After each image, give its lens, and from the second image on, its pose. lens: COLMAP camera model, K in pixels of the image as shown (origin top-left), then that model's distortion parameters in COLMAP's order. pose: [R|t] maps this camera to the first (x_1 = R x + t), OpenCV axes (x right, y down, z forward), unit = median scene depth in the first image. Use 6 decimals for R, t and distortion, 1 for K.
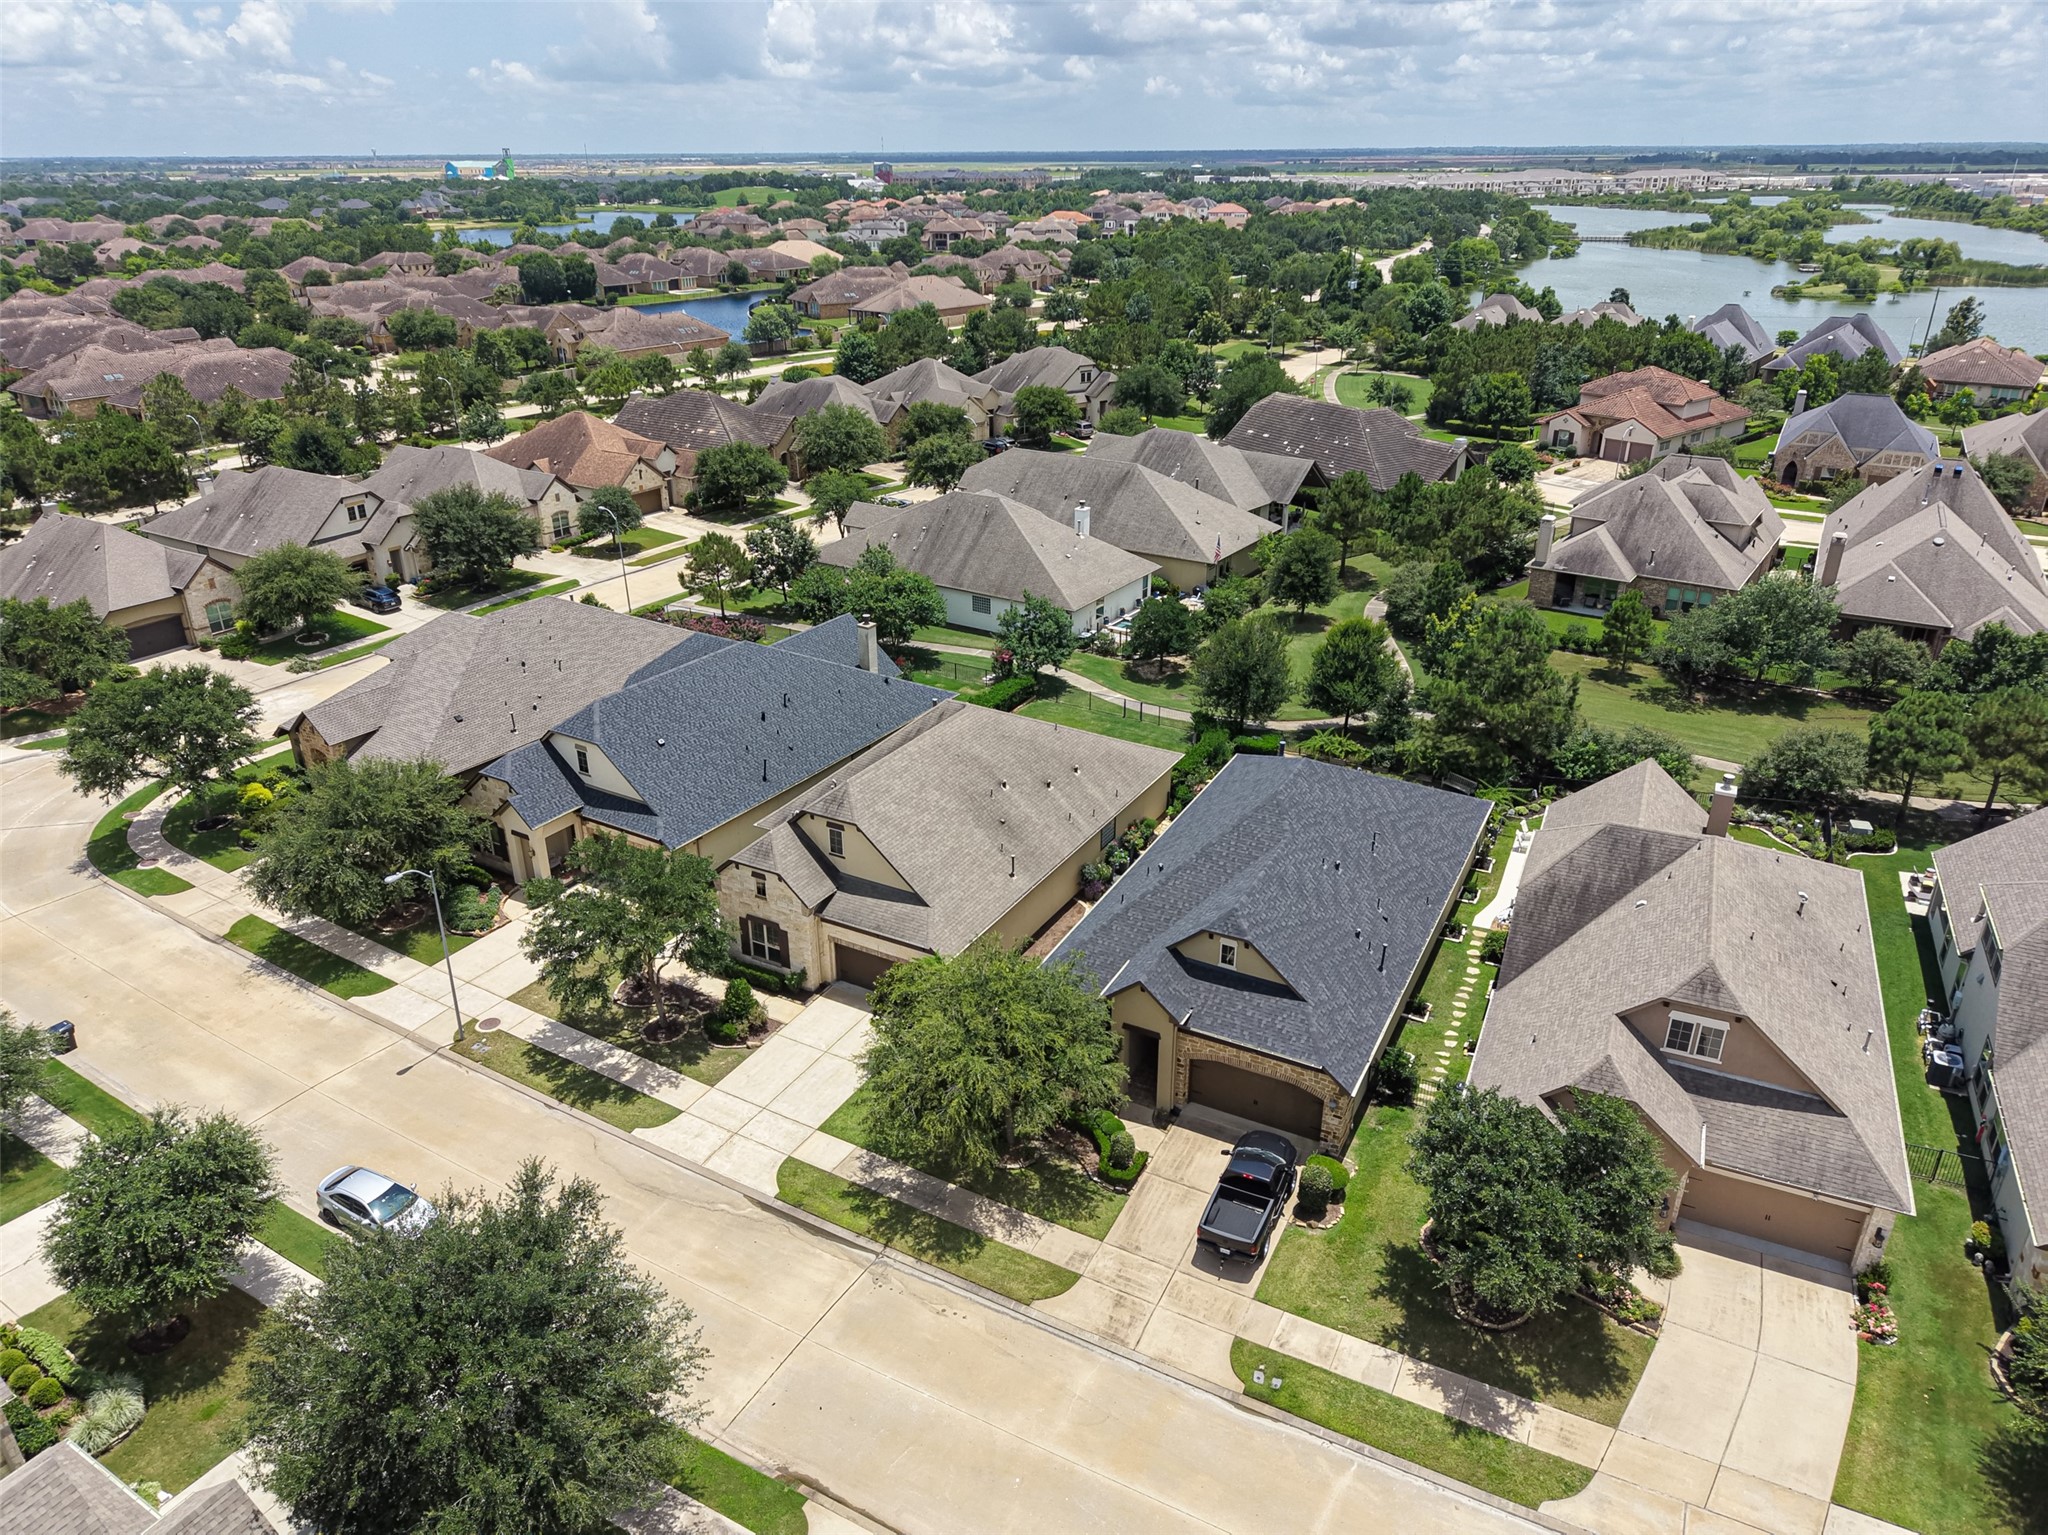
lens RADIAL K [[1424.2, 0, 1026.0], [0, 1424.2, 701.9], [0, 0, 1]] dist [0.006734, -0.003221]
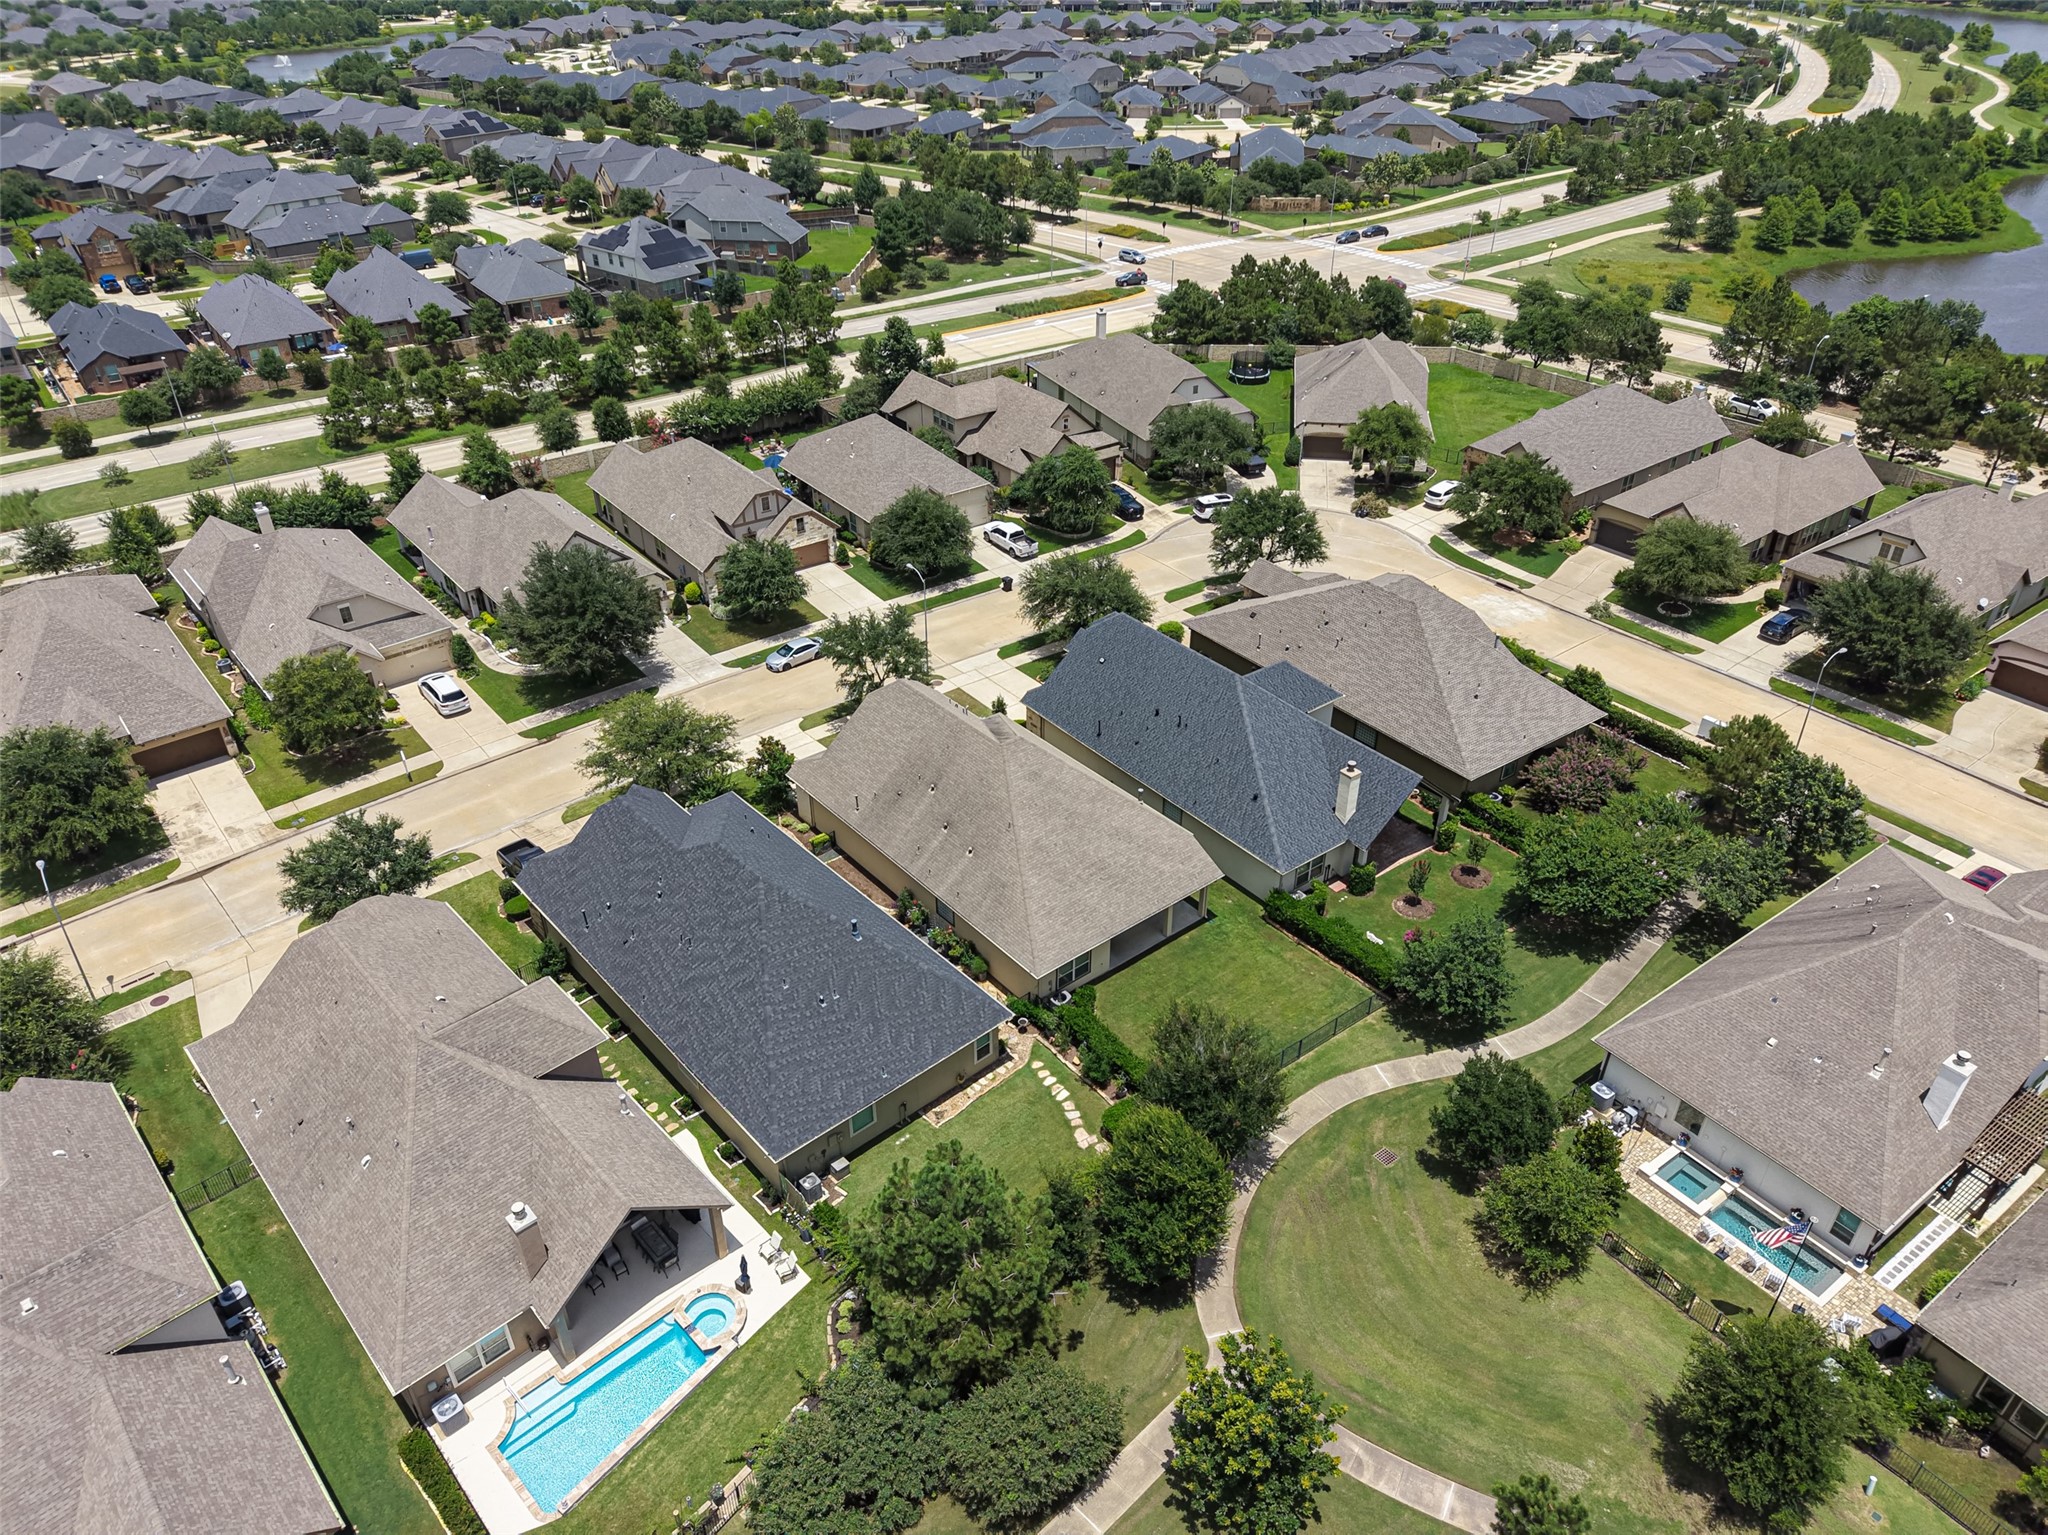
lens RADIAL K [[1372.0, 0, 1024.0], [0, 1372.0, 767.5], [0, 0, 1]] dist [0.007210, -0.005150]
pose [[-0.377613, 0.505240, -0.775977, 0.810960], [-0.320167, 0.715091, 0.621400, -0.666977], [0.868851, 0.483091, -0.108267, 1.126393]]
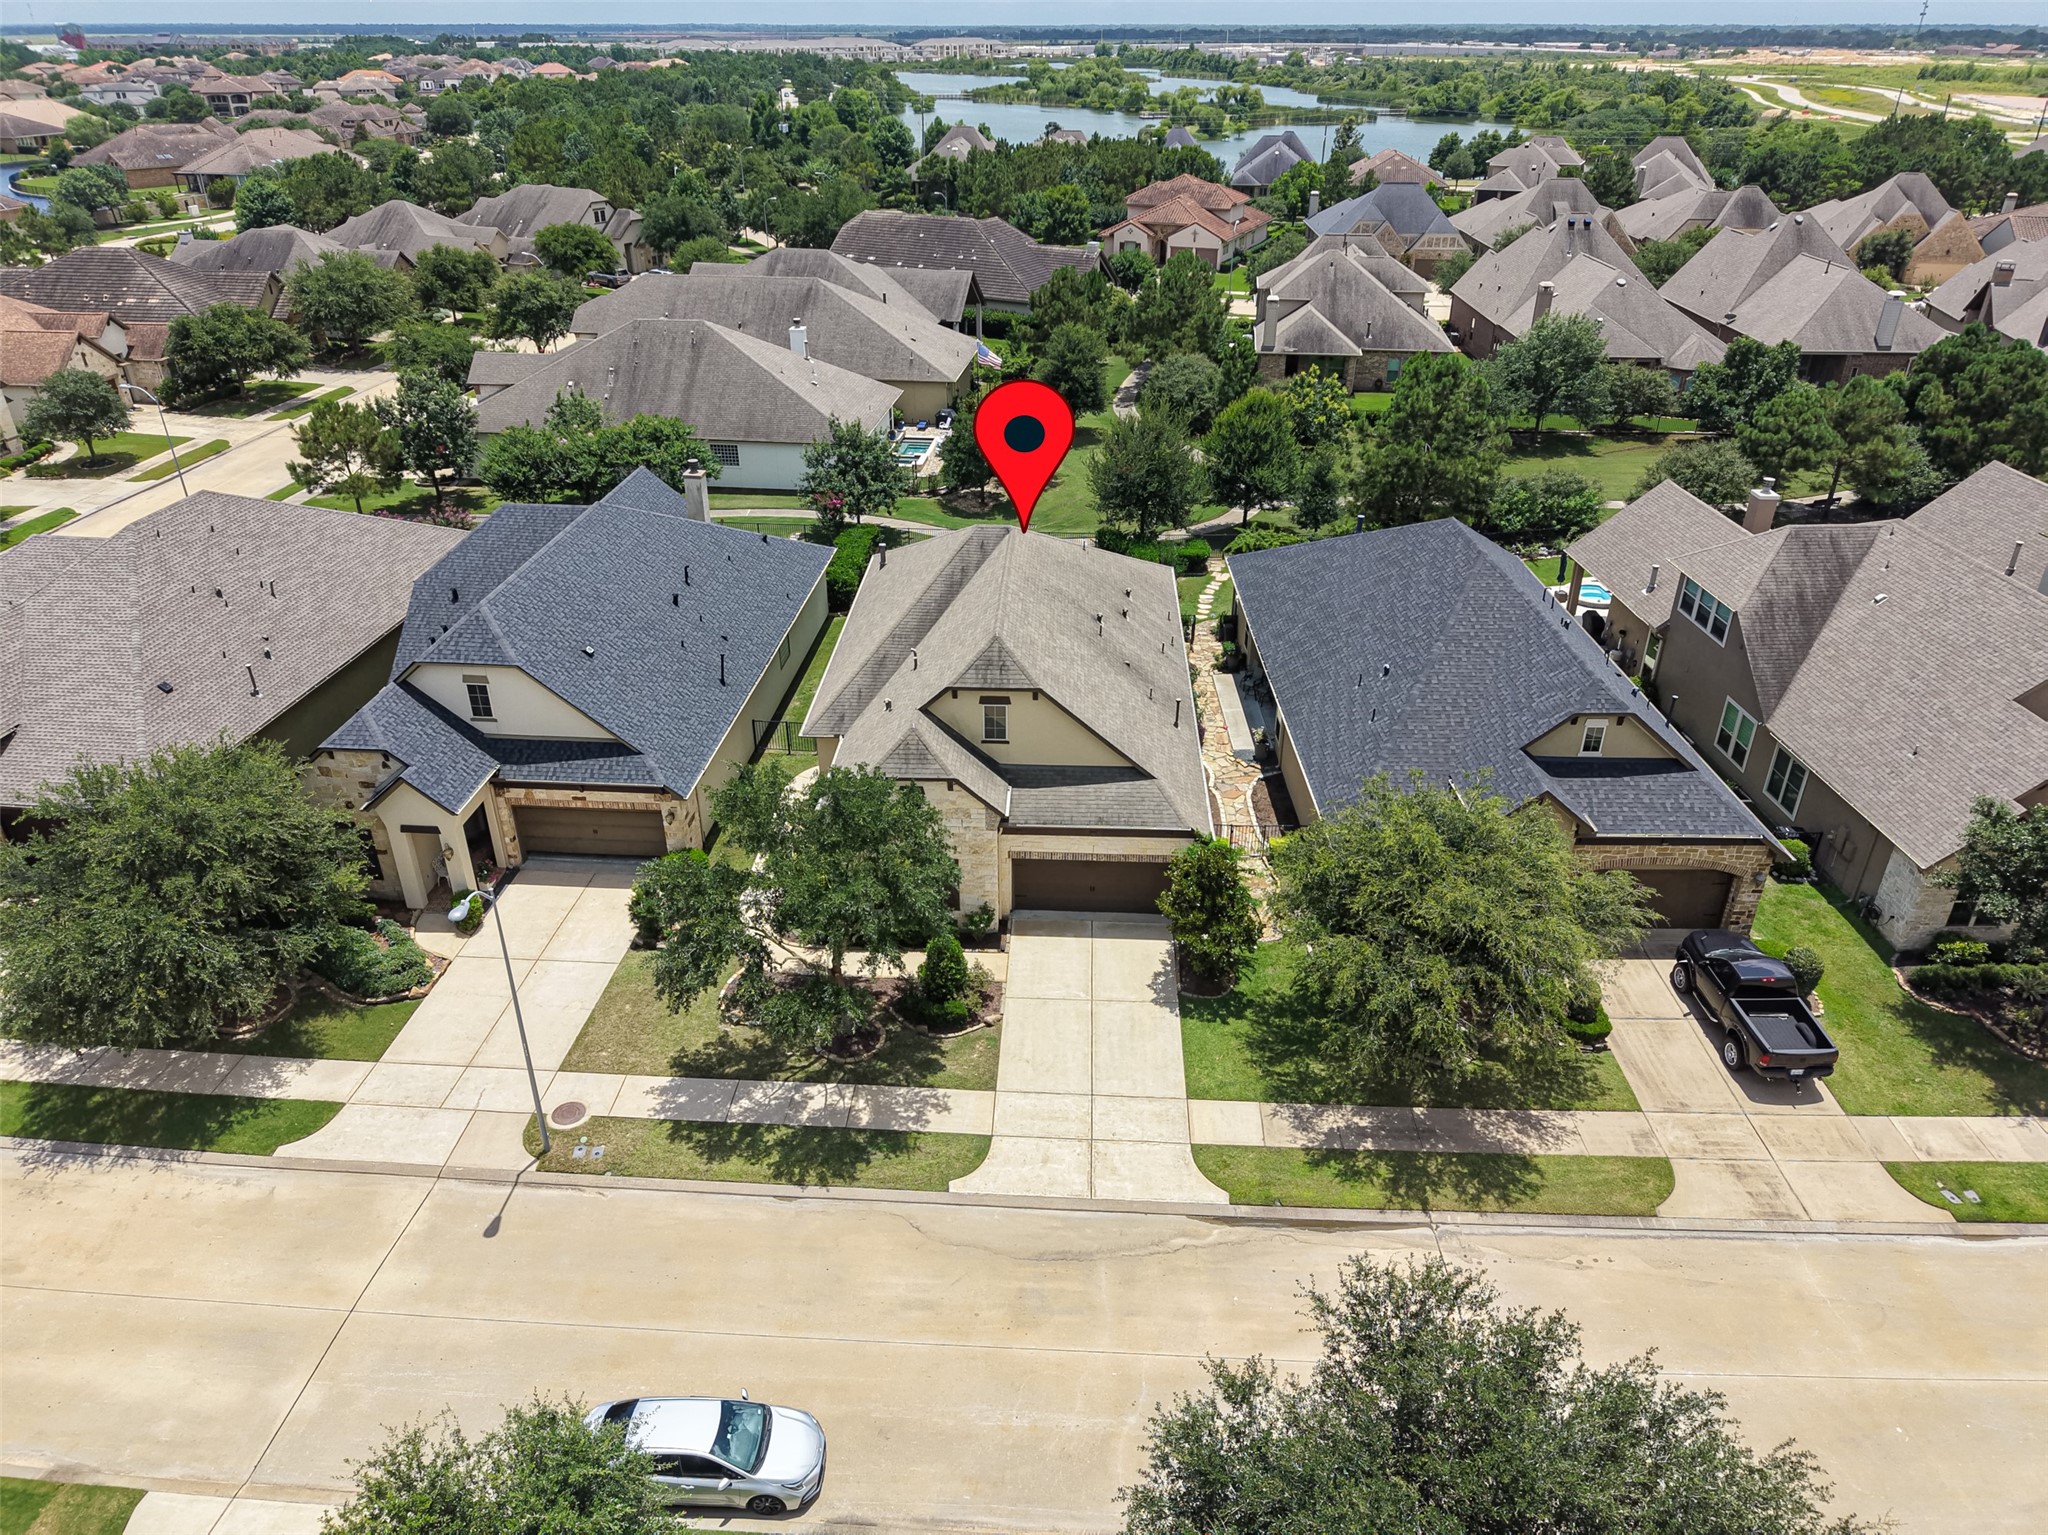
lens RADIAL K [[1372.0, 0, 1024.0], [0, 1372.0, 767.5], [0, 0, 1]] dist [0.007210, -0.005150]
pose [[0.885377, -0.211561, 0.413943, -0.359722], [0.160389, 0.974785, 0.155146, 0.014164], [-0.436329, -0.070971, 0.896984, 0.330910]]
